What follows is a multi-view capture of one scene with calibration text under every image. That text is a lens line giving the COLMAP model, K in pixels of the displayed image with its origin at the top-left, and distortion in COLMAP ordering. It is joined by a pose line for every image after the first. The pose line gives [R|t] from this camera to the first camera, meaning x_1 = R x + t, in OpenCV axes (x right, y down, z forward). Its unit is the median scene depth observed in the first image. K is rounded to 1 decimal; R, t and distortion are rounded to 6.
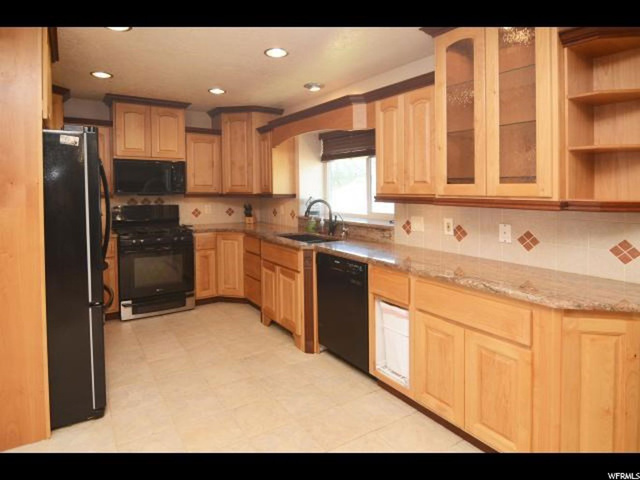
lens RADIAL K [[368.9, 0, 317.9], [0, 368.9, 181.1], [0, 0, 1]] dist [-0.001192, -0.000203]
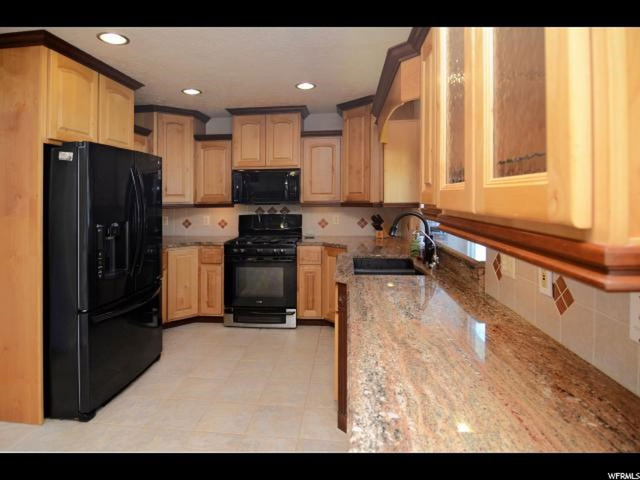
lens RADIAL K [[375.5, 0, 306.7], [0, 375.5, 193.7], [0, 0, 1]] dist [0.000973, 0.001276]
pose [[0.763802, -0.017131, -0.645223, 0.302457], [0.027028, 0.999620, 0.005454, 0.006928], [0.644884, -0.021605, 0.763975, 0.319040]]
